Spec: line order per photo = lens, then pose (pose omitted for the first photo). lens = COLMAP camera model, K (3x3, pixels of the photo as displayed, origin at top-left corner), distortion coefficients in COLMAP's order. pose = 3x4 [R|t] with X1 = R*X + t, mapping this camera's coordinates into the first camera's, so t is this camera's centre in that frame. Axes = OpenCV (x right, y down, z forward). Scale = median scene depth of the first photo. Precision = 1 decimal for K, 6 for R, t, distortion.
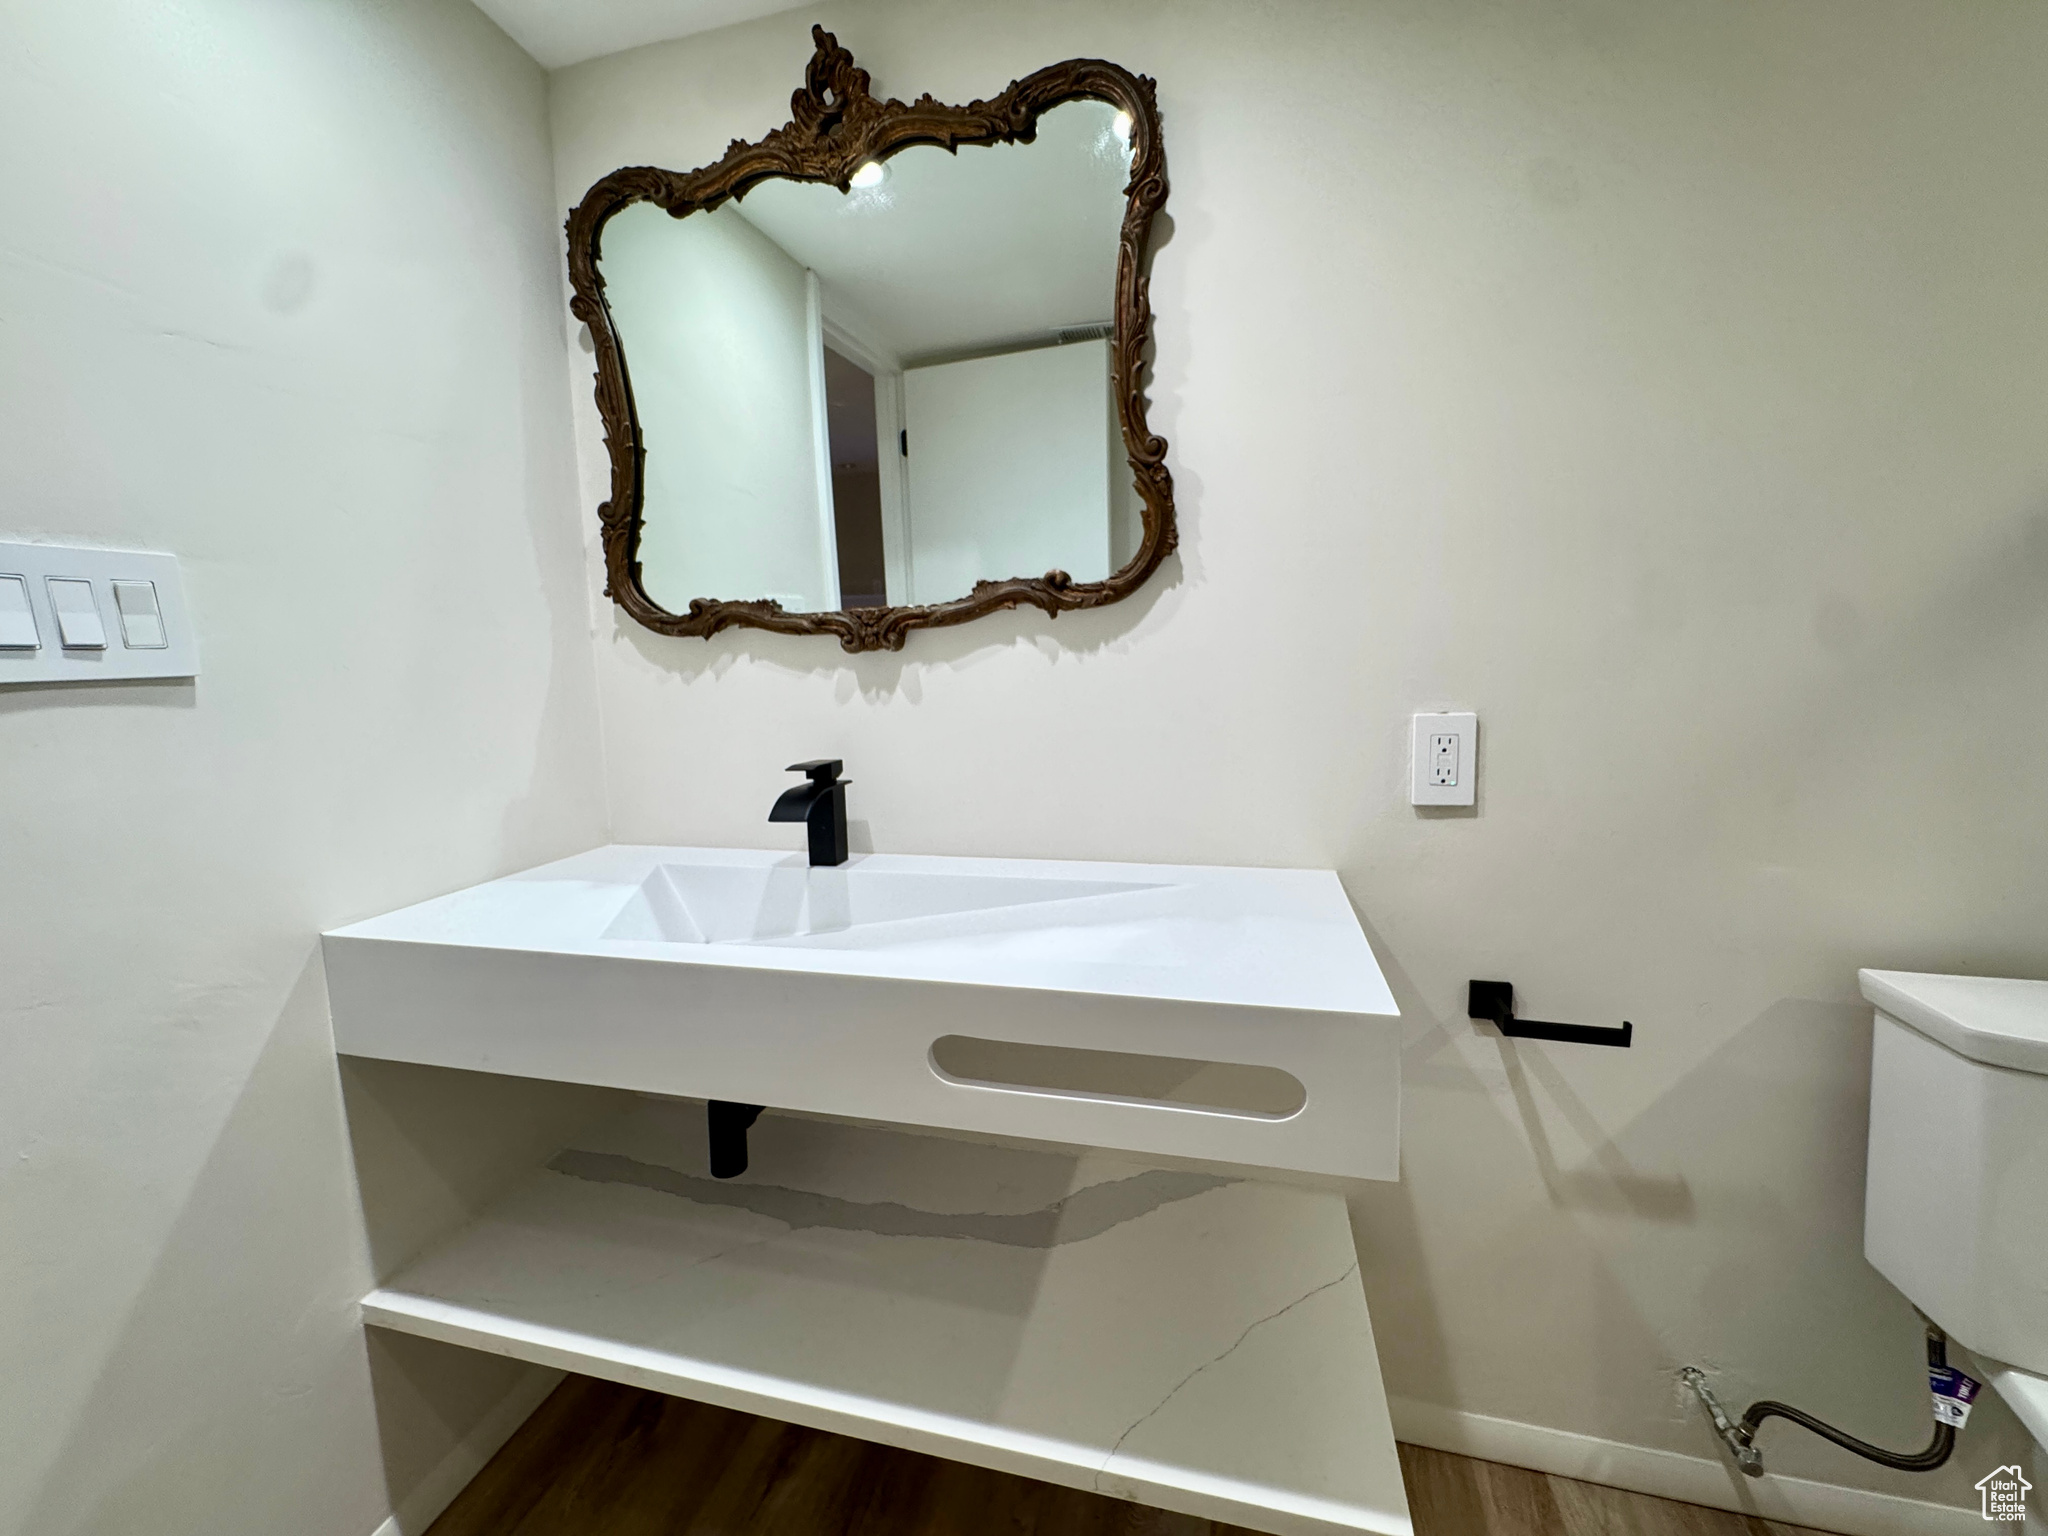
lens RADIAL K [[824.8, 0, 1026.1], [0, 824.8, 767.4], [0, 0, 1]] dist [-0.000263, -0.000236]
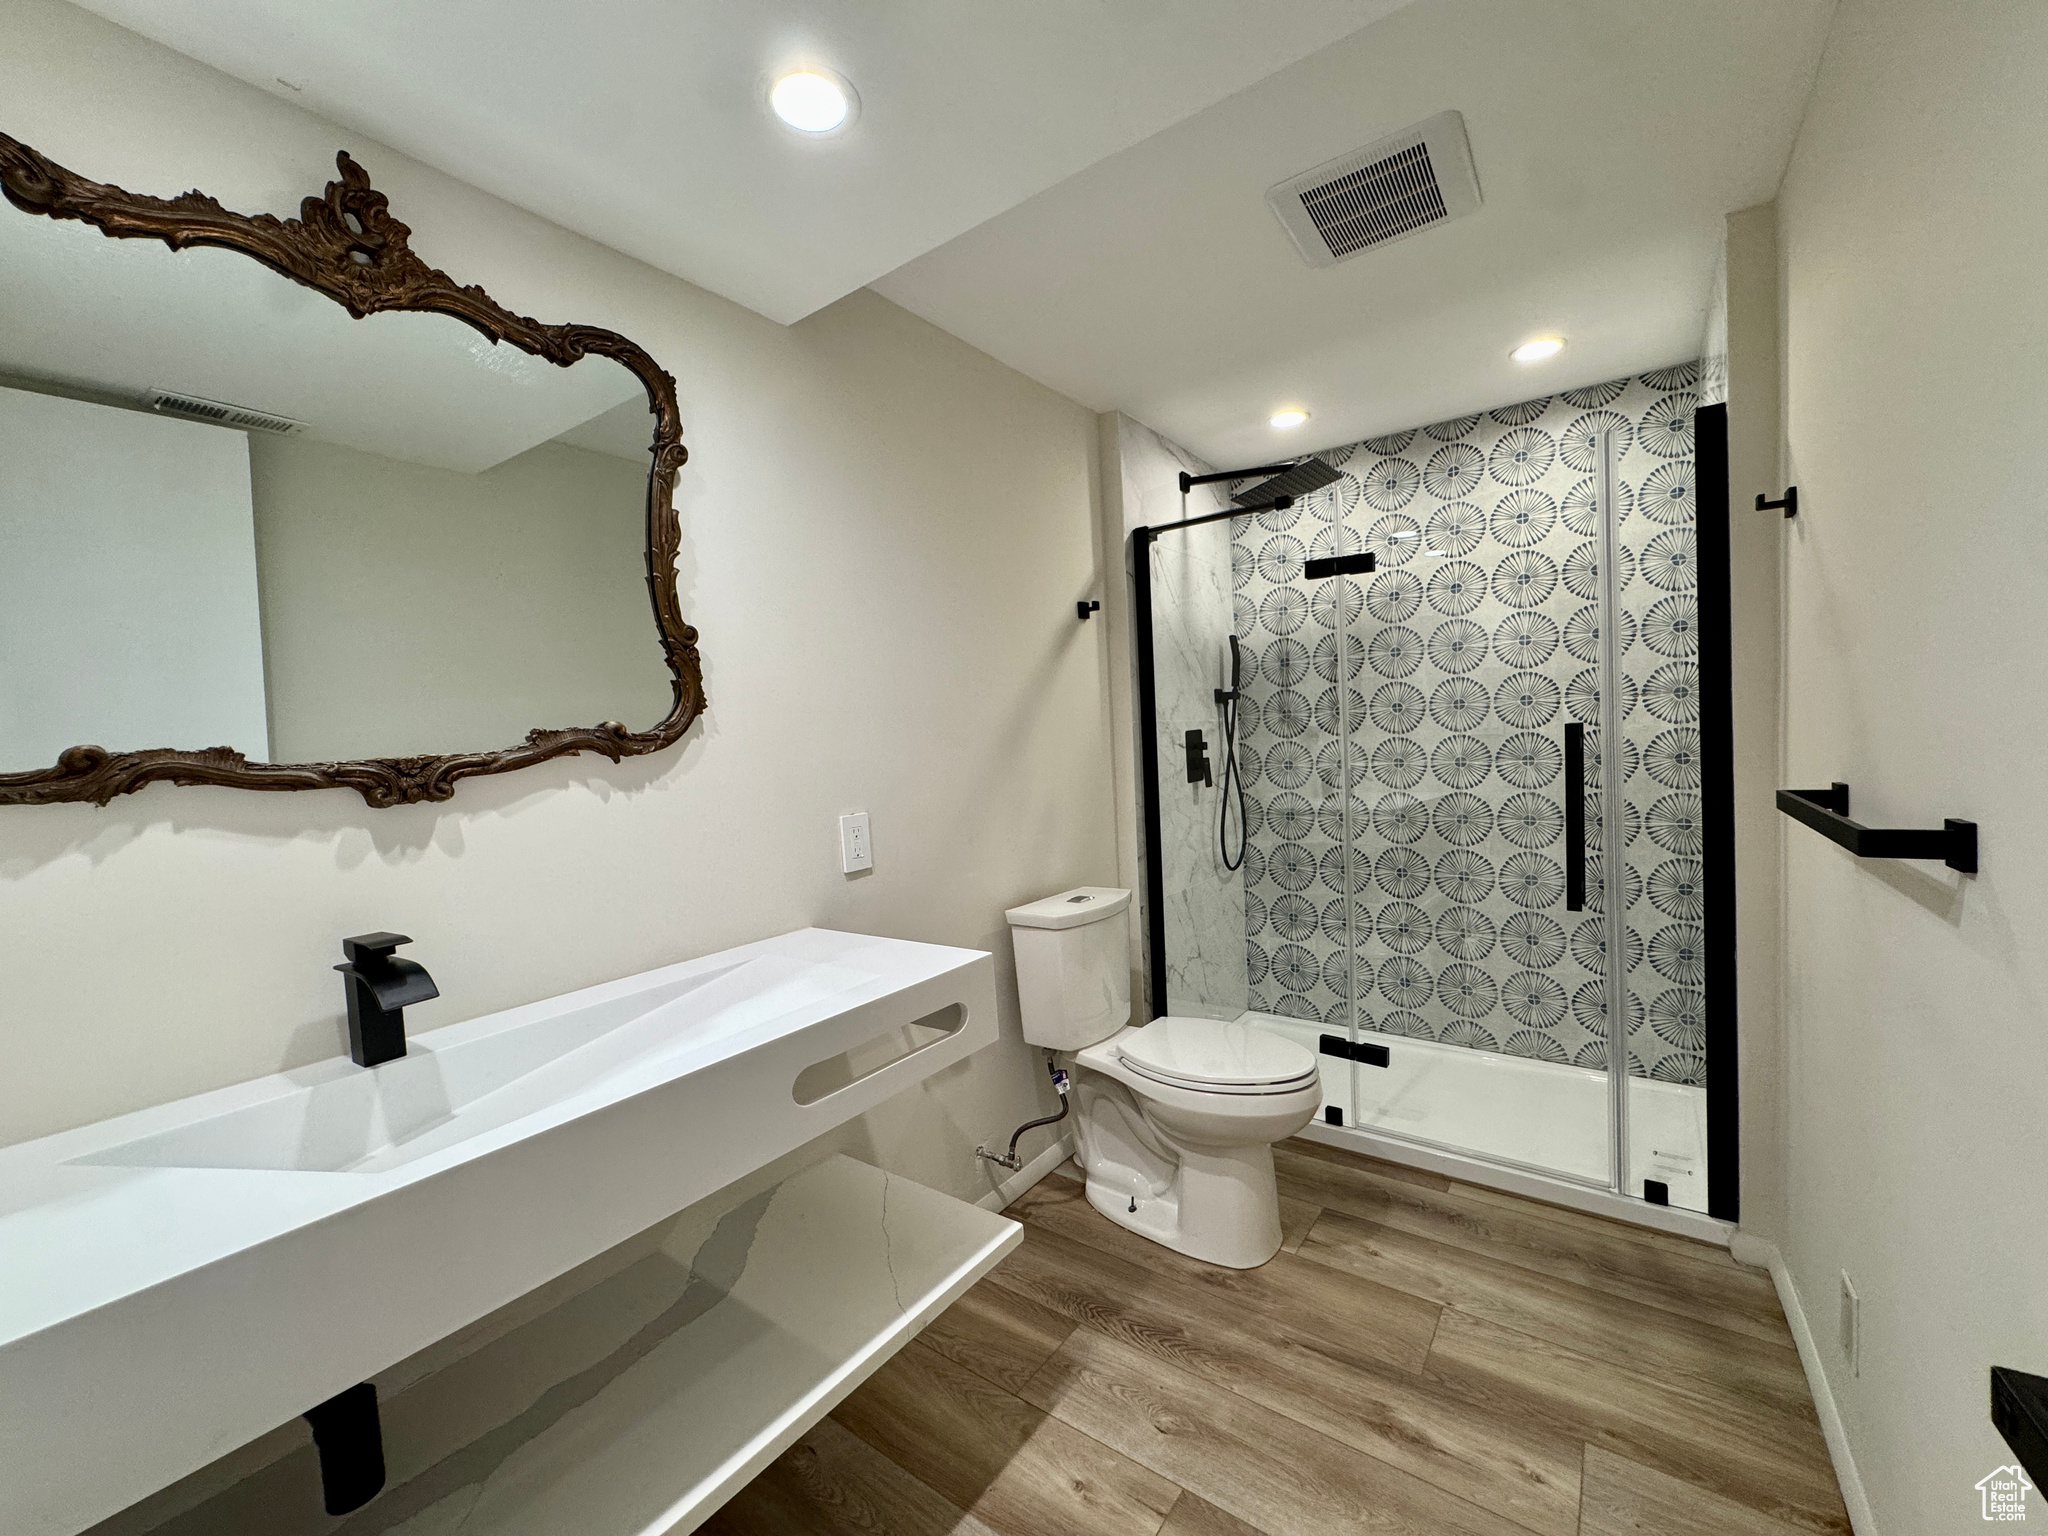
lens RADIAL K [[824.8, 0, 1025.3], [0, 824.8, 770.2], [0, 0, 1]] dist [-0.000263, -0.000236]
pose [[0.371433, -0.031699, 0.927919, -0.810169], [0.169100, 0.985011, -0.034039, -0.035093], [-0.912931, 0.169554, 0.371226, 0.053118]]
